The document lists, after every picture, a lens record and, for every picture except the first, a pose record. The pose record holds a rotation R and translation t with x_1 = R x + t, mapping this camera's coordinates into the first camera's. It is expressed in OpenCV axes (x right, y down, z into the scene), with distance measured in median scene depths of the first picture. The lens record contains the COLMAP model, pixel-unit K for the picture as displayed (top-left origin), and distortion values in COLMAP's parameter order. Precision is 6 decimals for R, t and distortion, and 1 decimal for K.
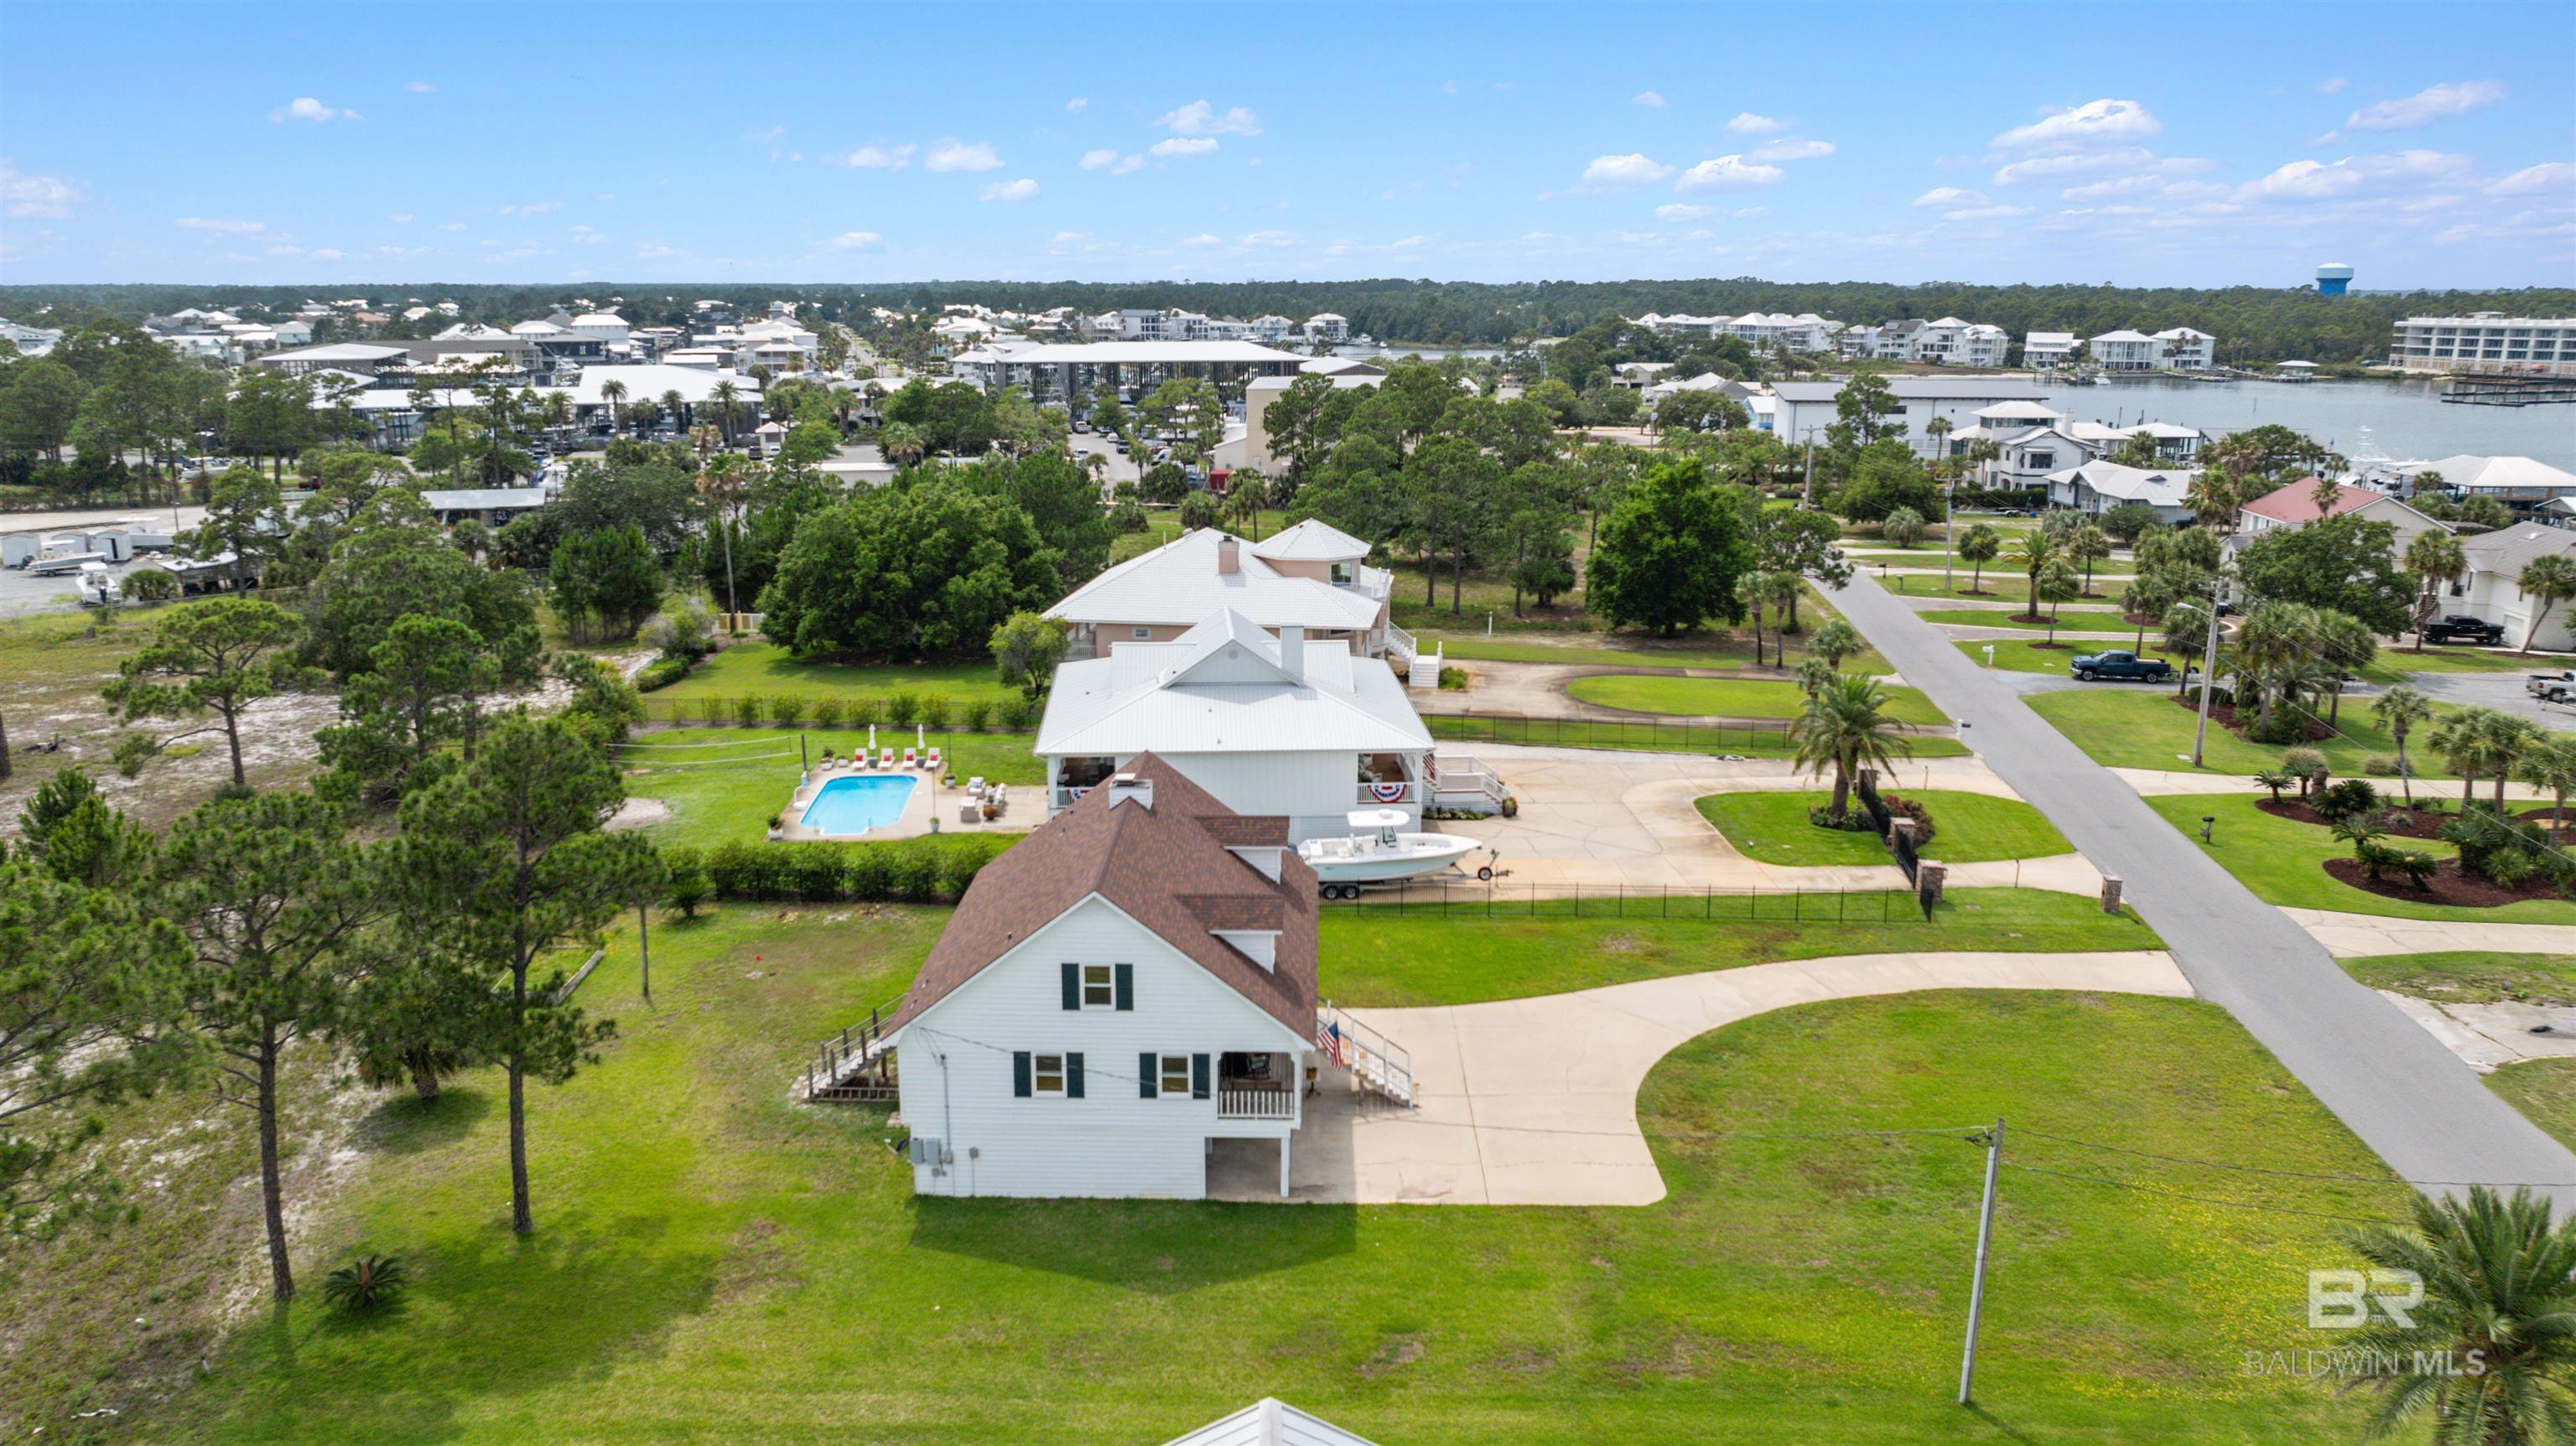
lens RADIAL K [[1806.3, 0, 1295.3], [0, 1806.3, 728.9], [0, 0, 1]] dist [-0.044762, 0.054237]
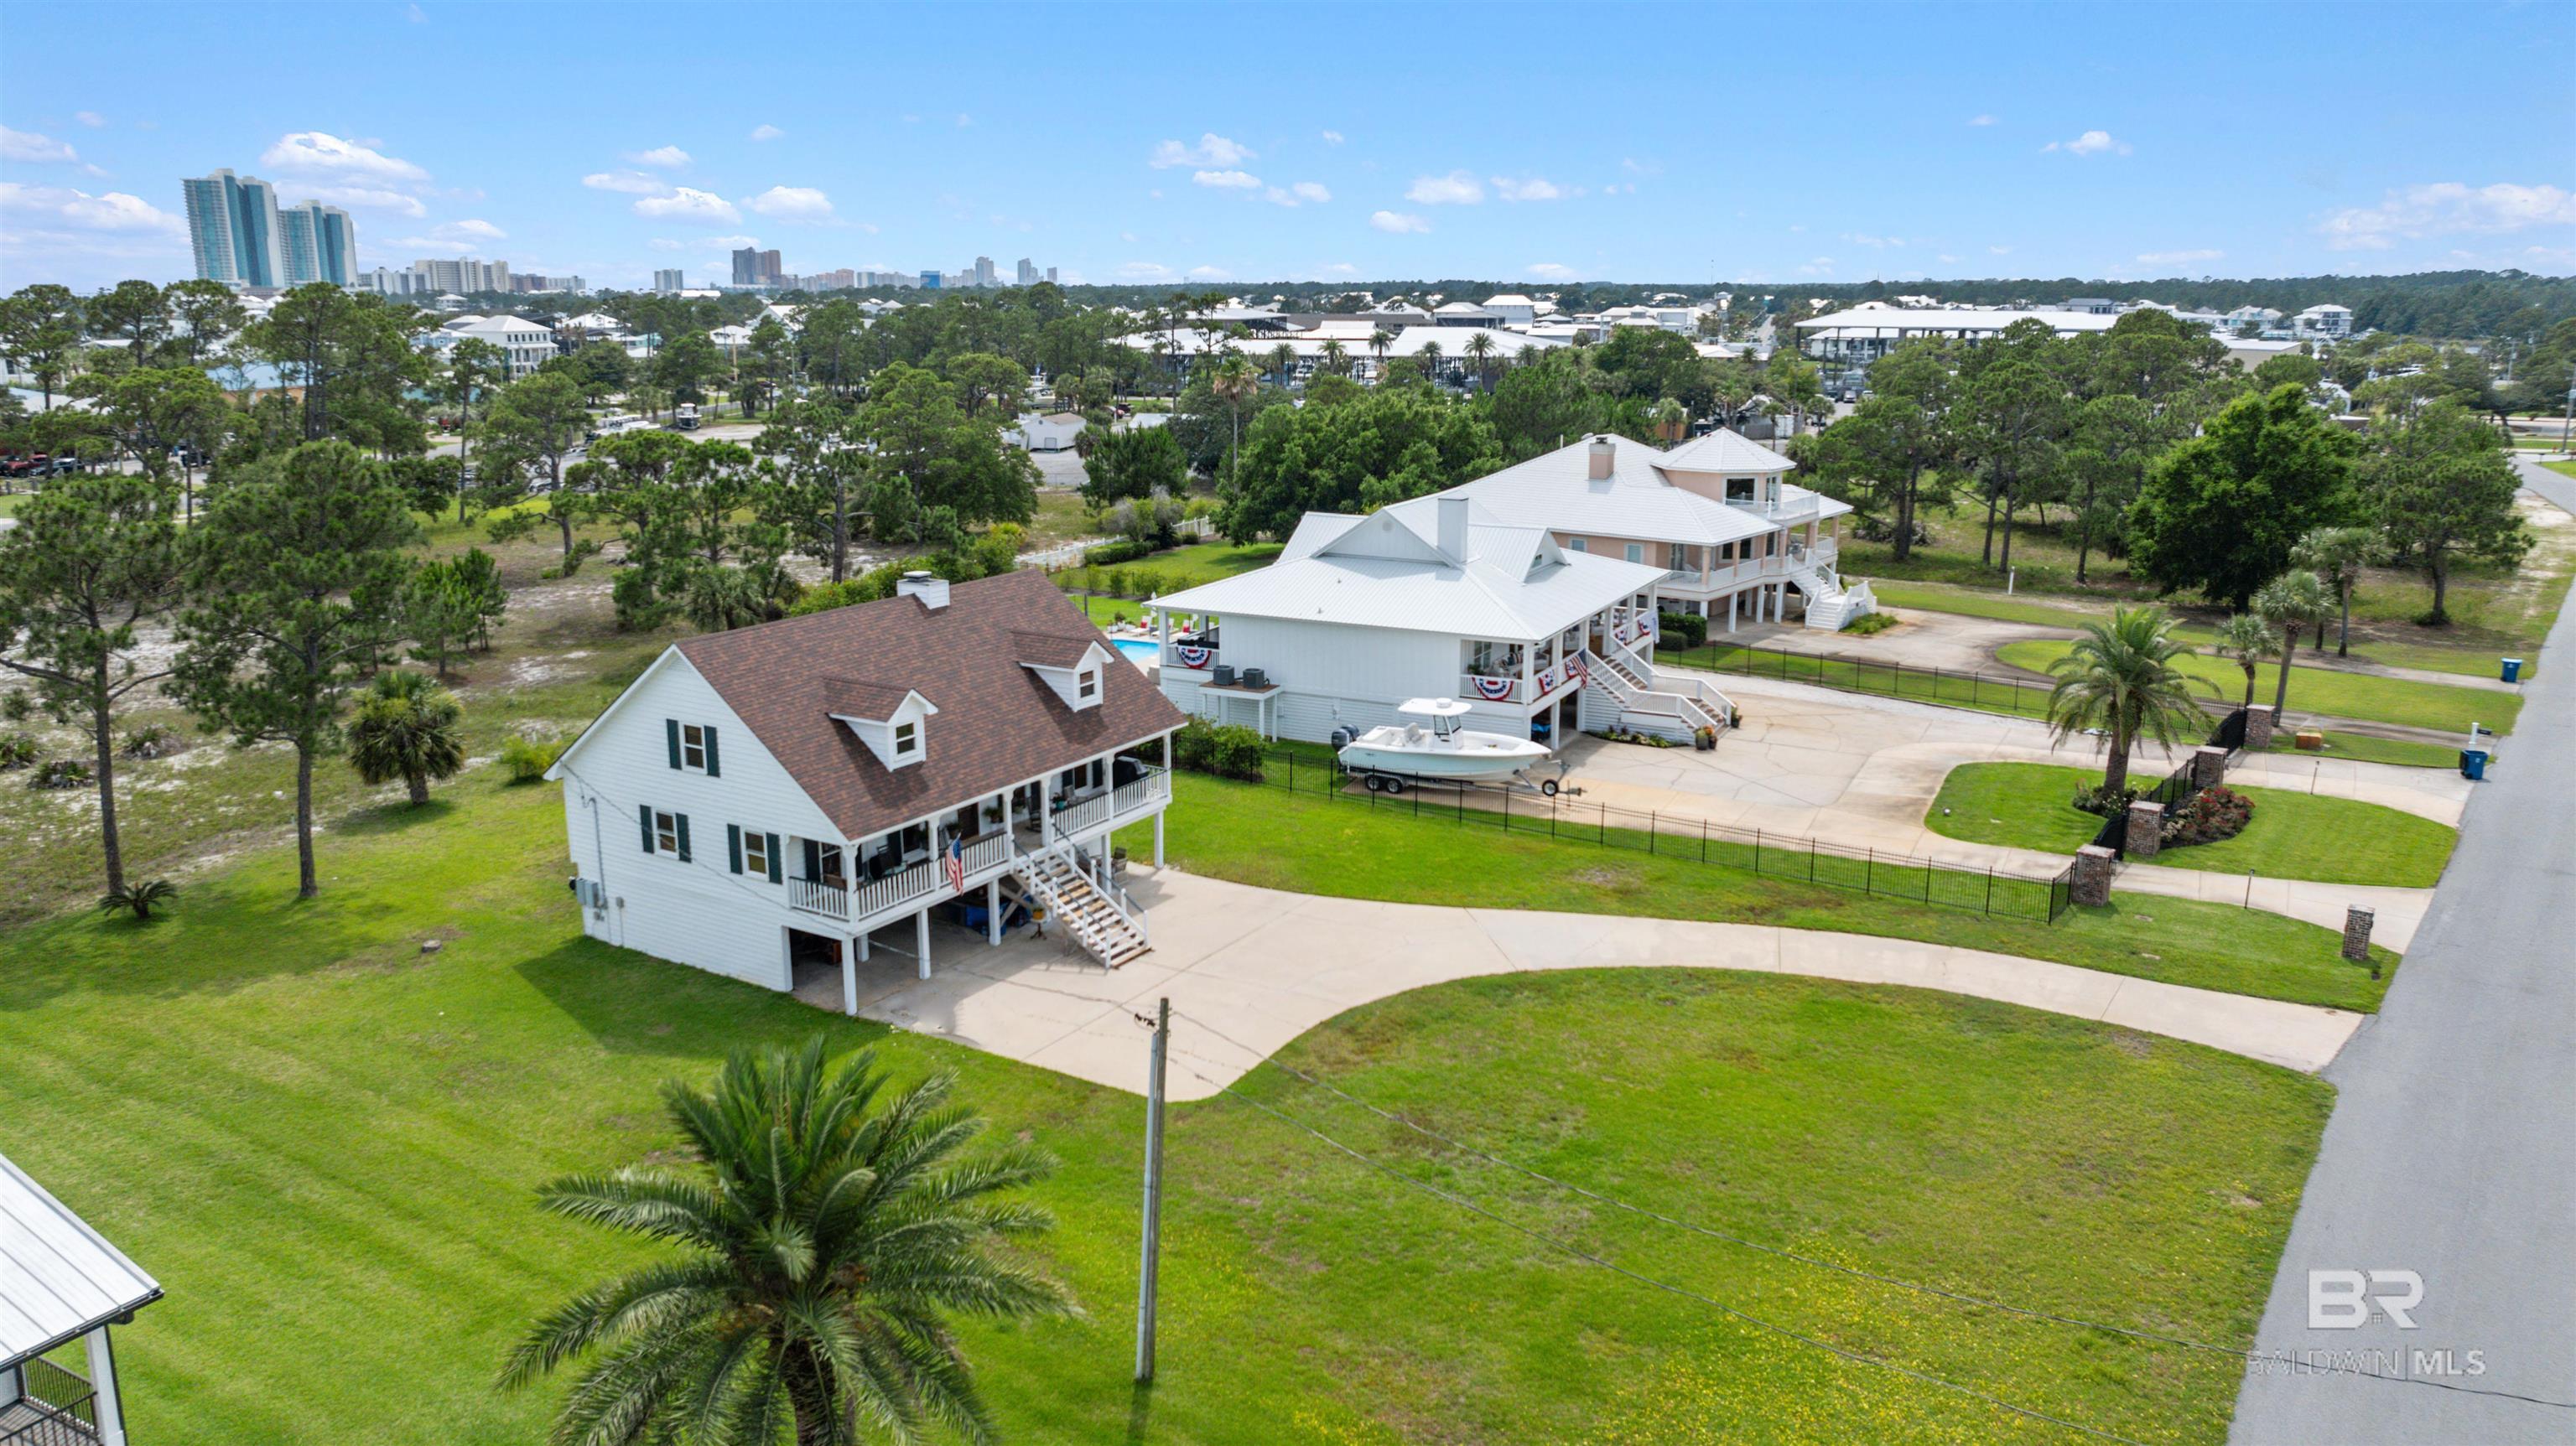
lens RADIAL K [[1806.3, 0, 1295.3], [0, 1806.3, 728.9], [0, 0, 1]] dist [-0.044762, 0.054237]
pose [[0.859064, 0.116765, -0.498372, 0.420667], [-0.118315, 0.992564, 0.028606, 0.042827], [0.498006, 0.034390, 0.866491, 0.205187]]
